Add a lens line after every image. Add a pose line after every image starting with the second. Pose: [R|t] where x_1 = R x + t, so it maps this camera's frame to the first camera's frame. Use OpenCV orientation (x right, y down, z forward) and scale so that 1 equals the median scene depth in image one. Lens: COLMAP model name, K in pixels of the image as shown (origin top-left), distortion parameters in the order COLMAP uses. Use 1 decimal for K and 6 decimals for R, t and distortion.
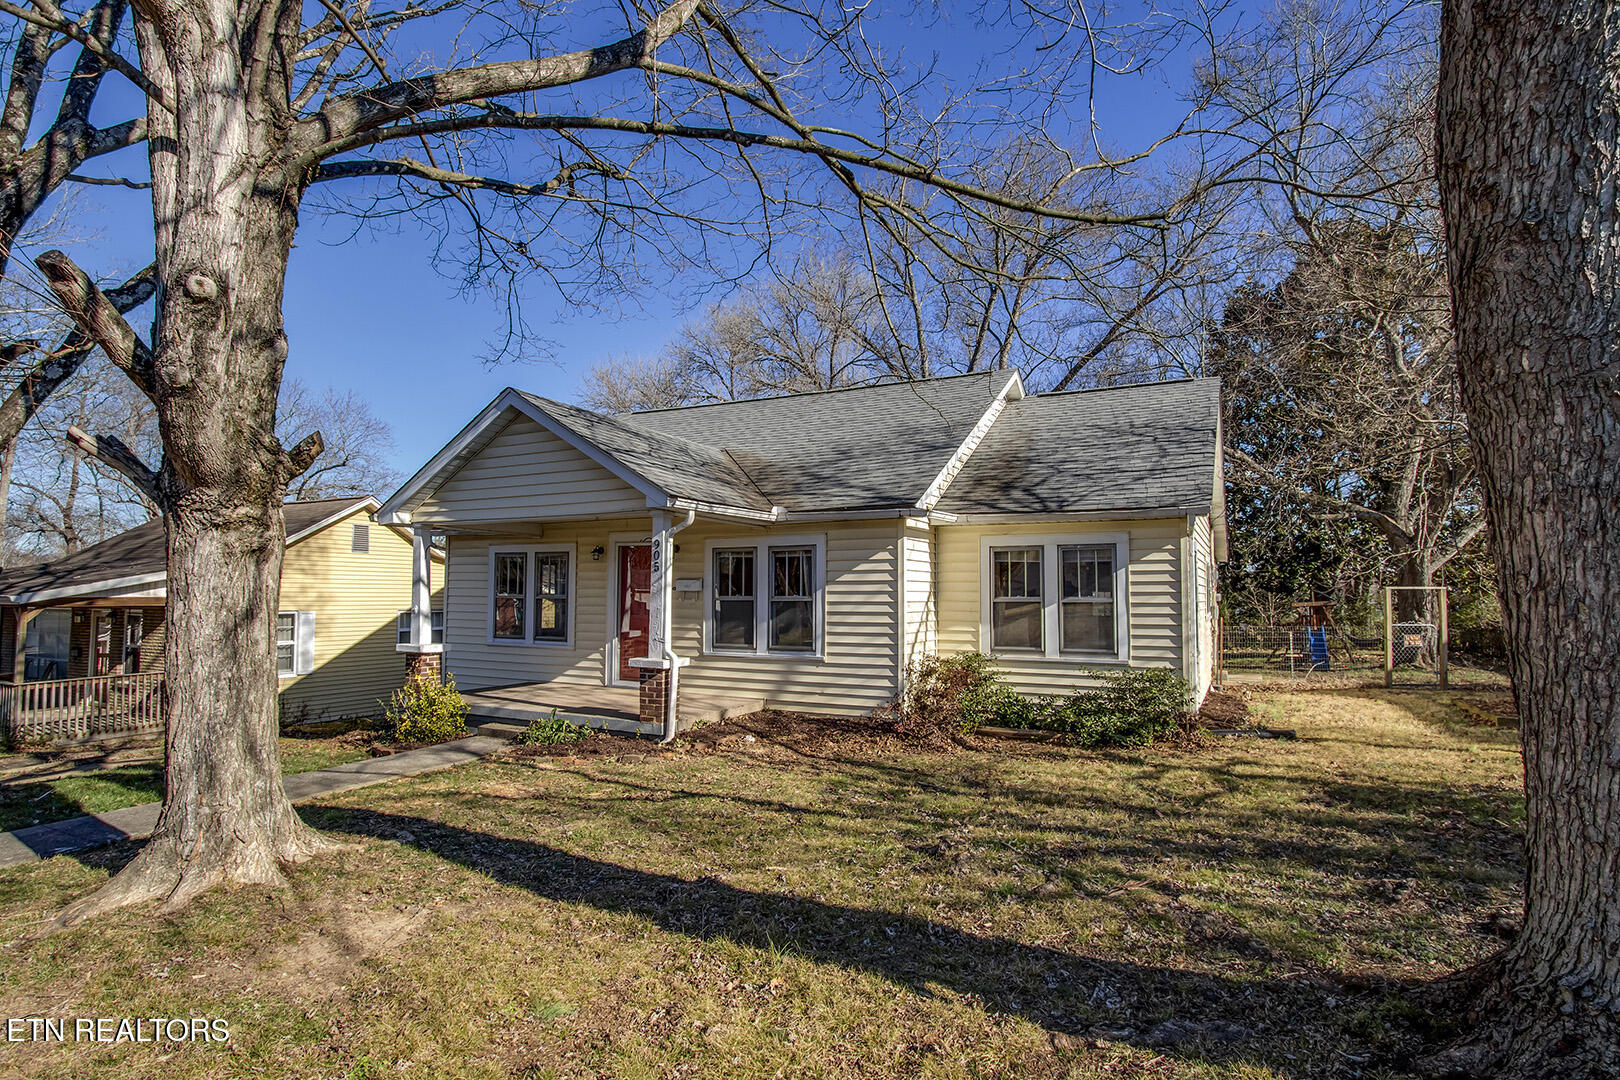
lens RADIAL K [[762.3, 0, 810.8], [0, 762.3, 584.8], [0, 0, 1]] dist [-0.001264, -0.000070]
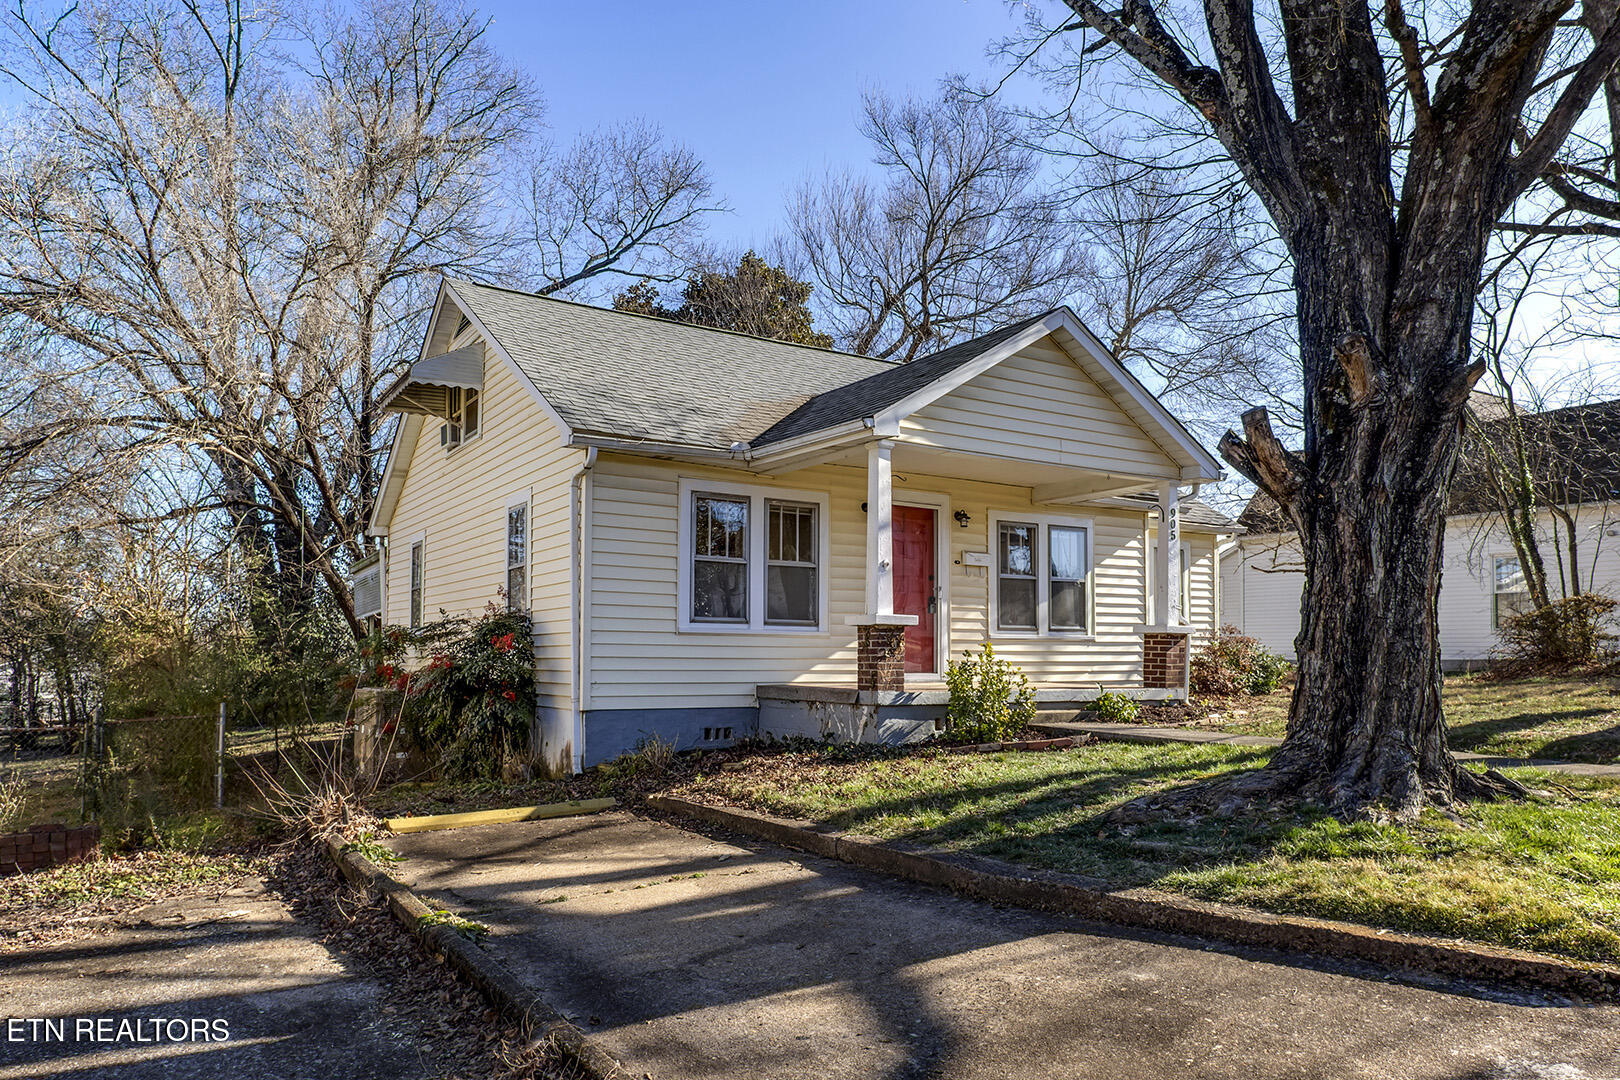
lens RADIAL K [[1119.9, 0, 810.0], [0, 1119.9, 540.0], [0, 0, 1]] dist [0.000399, 0.000077]
pose [[0.499580, 0.088948, 0.861689, -1.505369], [-0.012879, 0.995367, -0.095280, 0.114224], [-0.866172, 0.036502, 0.498411, 0.573182]]
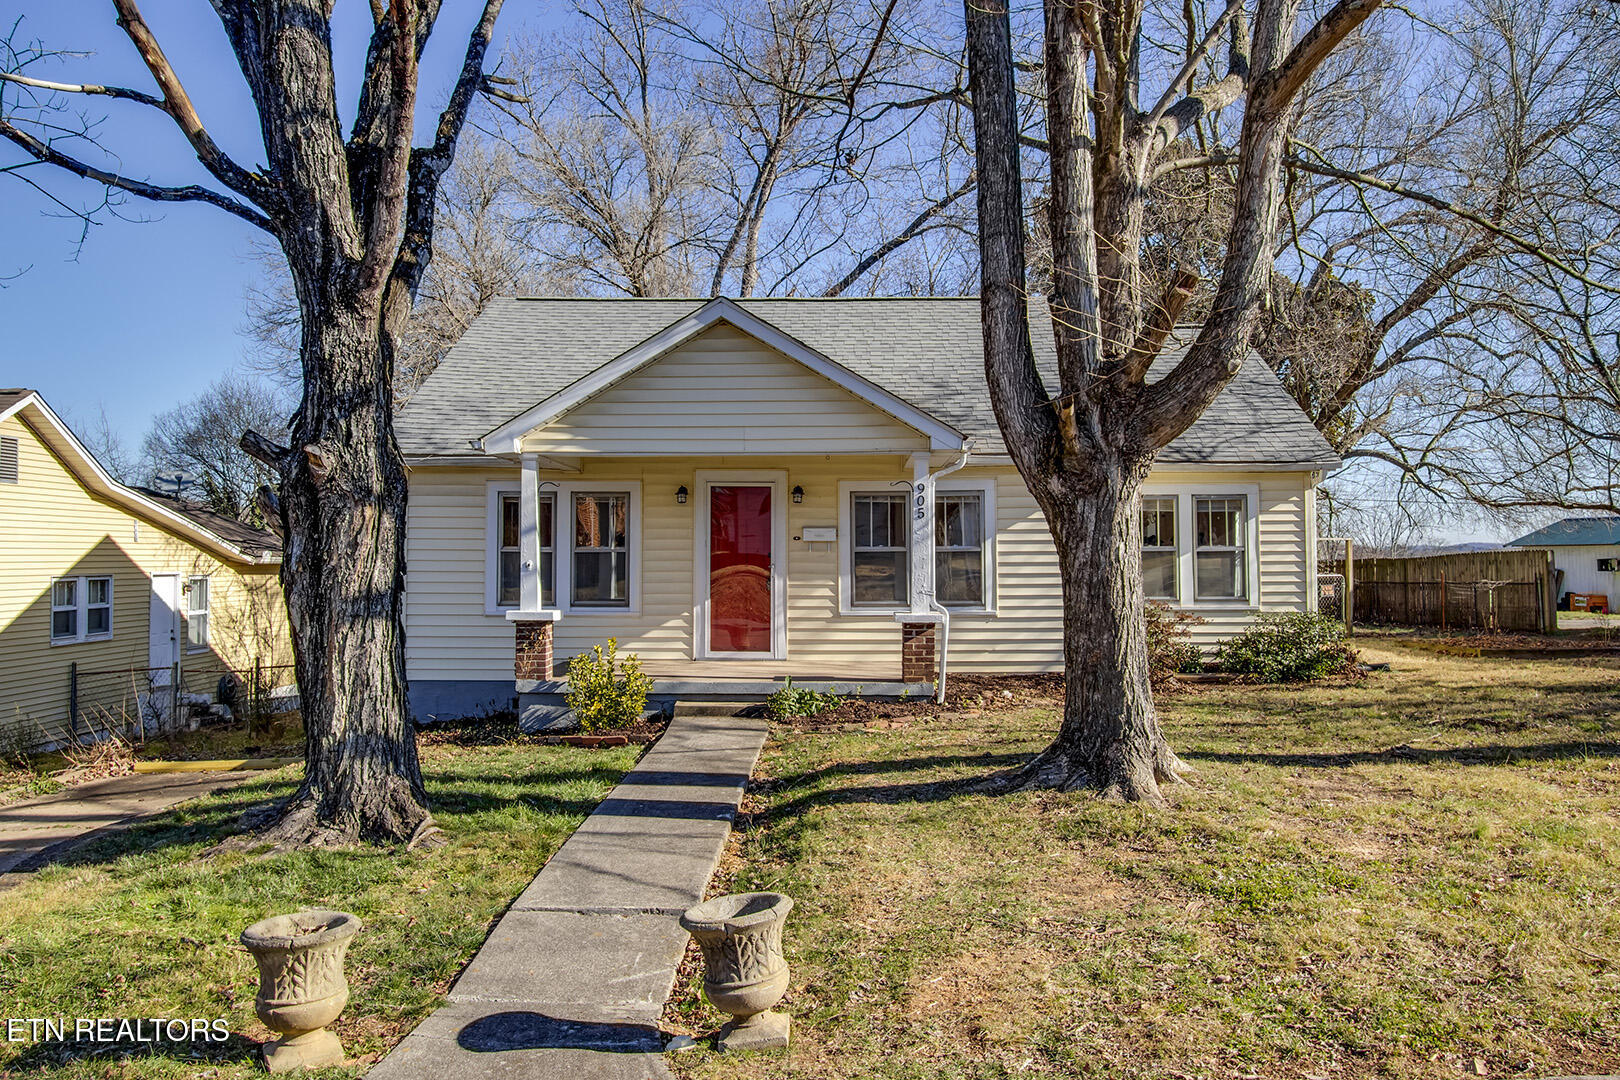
lens RADIAL K [[1119.9, 0, 810.0], [0, 1119.9, 540.0], [0, 0, 1]] dist [0.000399, 0.000077]
pose [[0.914177, -0.000723, 0.405315, -0.743176], [0.000299, 0.999999, 0.001109, 0.006214], [-0.405315, -0.000893, 0.914177, -0.152730]]
